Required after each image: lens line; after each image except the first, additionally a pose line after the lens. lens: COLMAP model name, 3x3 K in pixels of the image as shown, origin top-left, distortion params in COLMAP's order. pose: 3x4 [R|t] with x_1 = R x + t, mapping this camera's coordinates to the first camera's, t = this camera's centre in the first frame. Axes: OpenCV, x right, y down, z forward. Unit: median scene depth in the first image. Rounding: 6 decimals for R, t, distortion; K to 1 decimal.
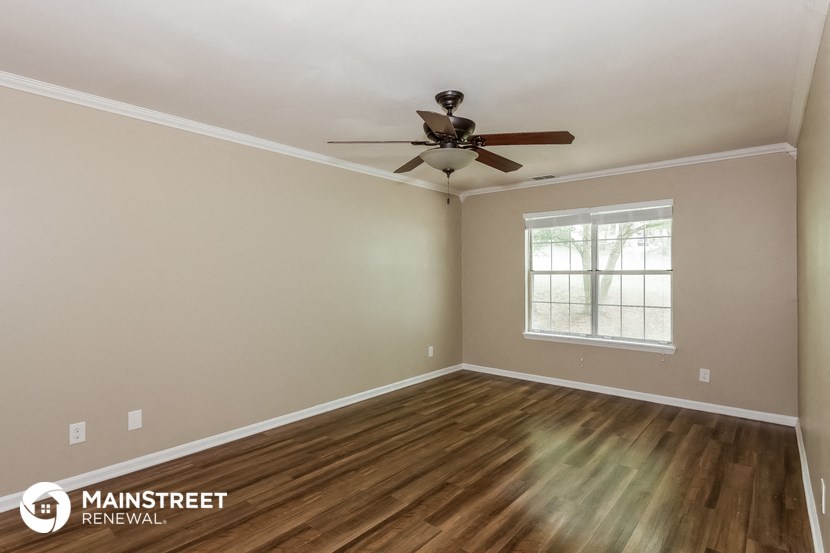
lens RADIAL K [[421.0, 0, 416.9], [0, 421.0, 277.9], [0, 0, 1]] dist [0.002143, 0.000594]
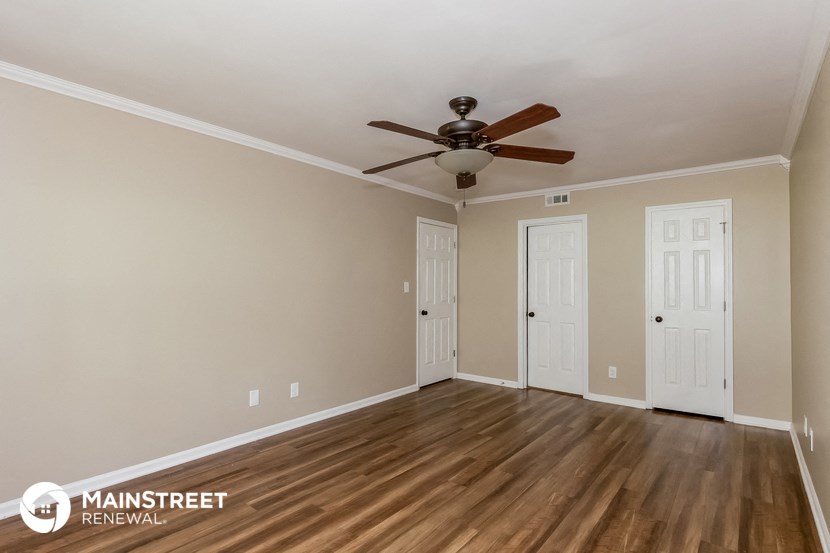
lens RADIAL K [[421.0, 0, 414.9], [0, 421.0, 276.4], [0, 0, 1]] dist [0.002143, 0.000594]
pose [[-0.999356, -0.004439, -0.035620, 0.220244], [-0.003905, 0.999879, -0.015045, 0.006105], [0.035682, -0.014896, -0.999252, 1.928526]]
